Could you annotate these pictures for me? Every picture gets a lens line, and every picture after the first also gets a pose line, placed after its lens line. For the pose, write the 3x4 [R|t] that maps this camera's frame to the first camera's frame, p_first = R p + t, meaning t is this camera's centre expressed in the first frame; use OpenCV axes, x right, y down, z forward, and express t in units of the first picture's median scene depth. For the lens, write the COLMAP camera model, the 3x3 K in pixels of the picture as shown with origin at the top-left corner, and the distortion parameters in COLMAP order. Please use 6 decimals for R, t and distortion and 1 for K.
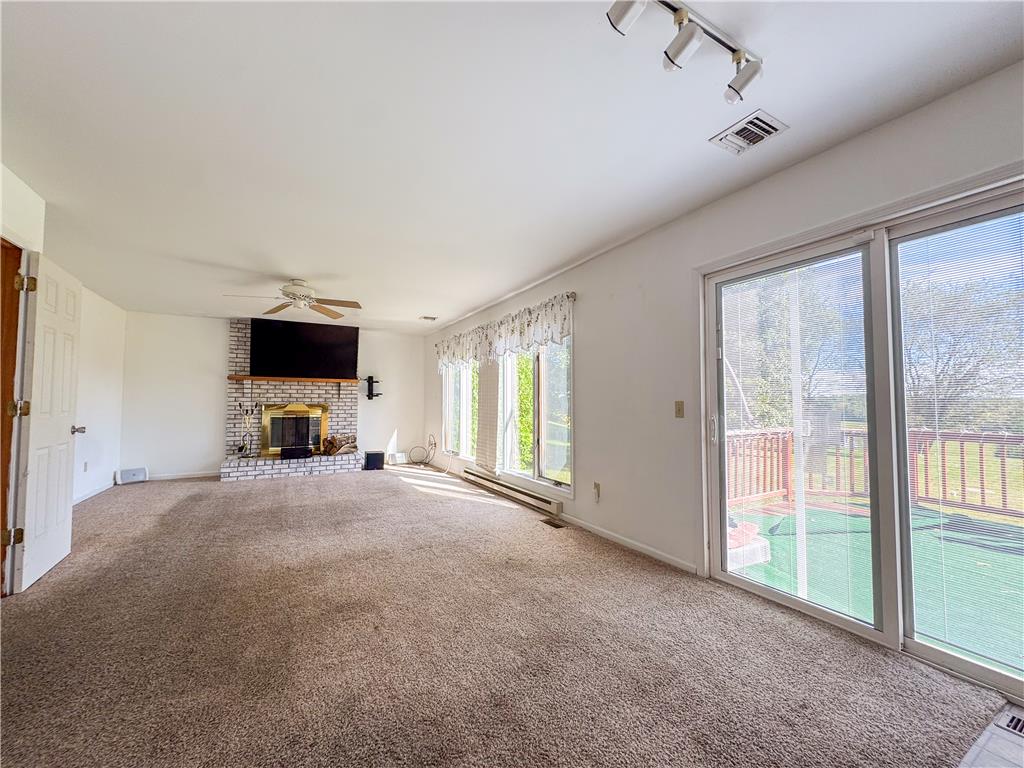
lens RADIAL K [[410.9, 0, 512.9], [0, 410.9, 386.2], [0, 0, 1]] dist [-0.001632, 0.000000]
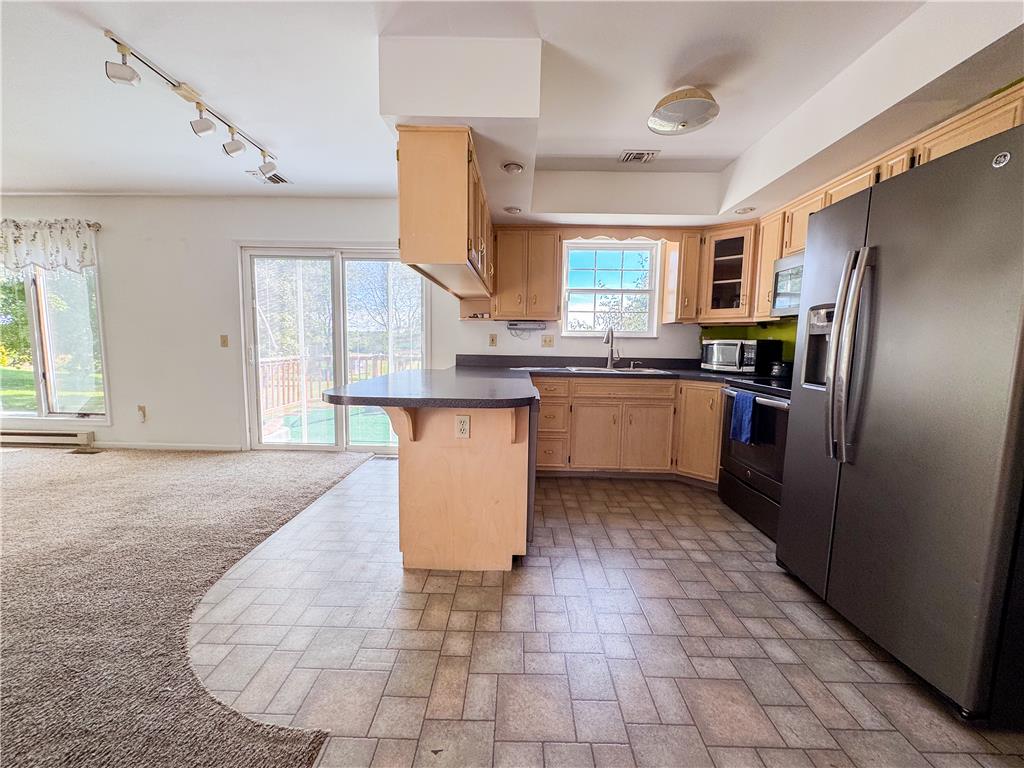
lens RADIAL K [[410.9, 0, 512.5], [0, 410.9, 383.1], [0, 0, 1]] dist [-0.001632, 0.000000]
pose [[0.508569, -0.079779, 0.857317, -0.271177], [-0.054571, 0.990710, 0.124564, -0.026397], [-0.859290, -0.110134, 0.499491, -0.494265]]
